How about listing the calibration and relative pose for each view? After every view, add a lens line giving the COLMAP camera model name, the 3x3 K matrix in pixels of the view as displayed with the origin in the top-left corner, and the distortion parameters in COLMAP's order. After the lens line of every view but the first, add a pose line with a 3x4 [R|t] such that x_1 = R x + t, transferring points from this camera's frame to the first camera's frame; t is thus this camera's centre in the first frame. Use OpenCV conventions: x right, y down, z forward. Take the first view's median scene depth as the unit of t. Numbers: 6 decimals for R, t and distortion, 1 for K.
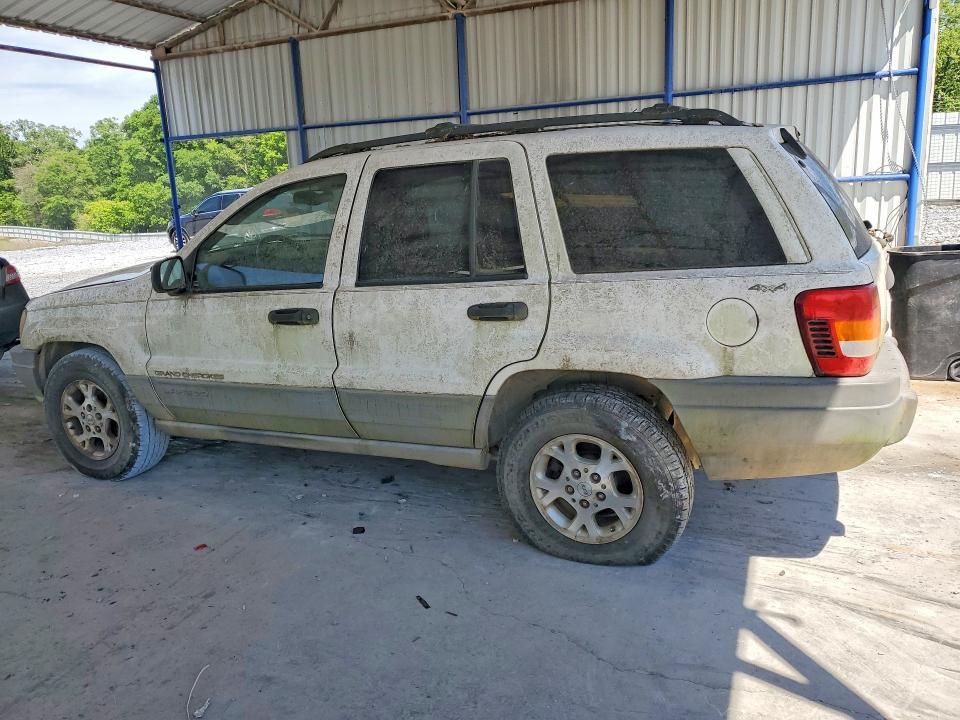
lens RADIAL K [[758.4, 0, 480.2], [0, 758.4, 351.1], [0, 0, 1]] dist [0.039274, -0.024172]
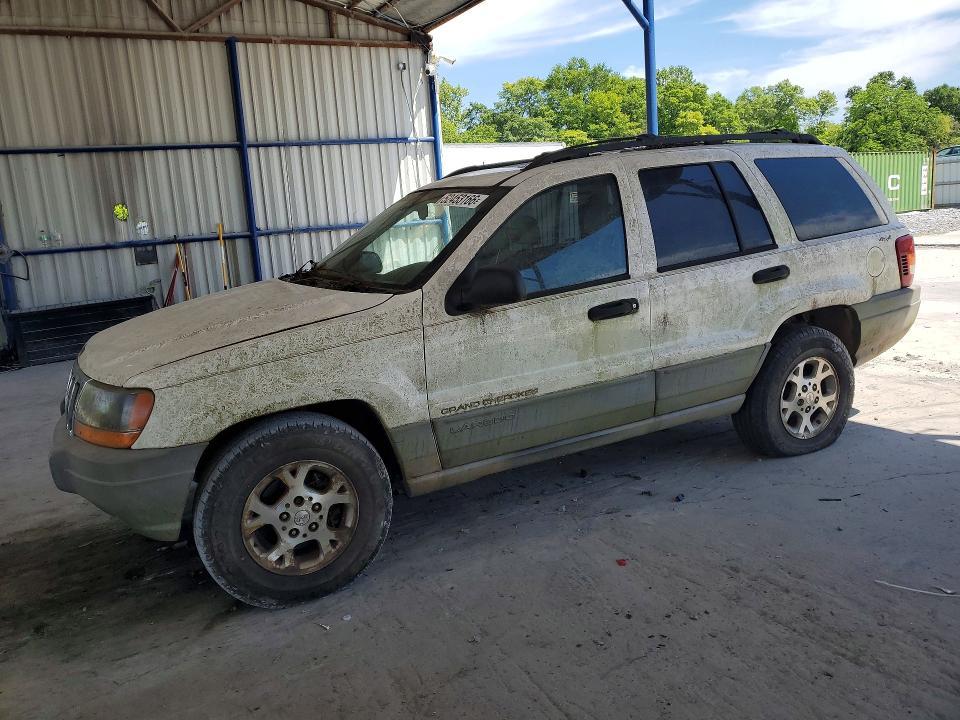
lens RADIAL K [[758.4, 0, 471.9], [0, 758.4, 336.6], [0, 0, 1]] dist [0.039274, -0.024172]
pose [[0.624275, -0.132598, 0.769869, -1.158956], [0.213932, 0.976835, -0.005229, -0.045144], [-0.751341, 0.167964, 0.638180, 0.499054]]
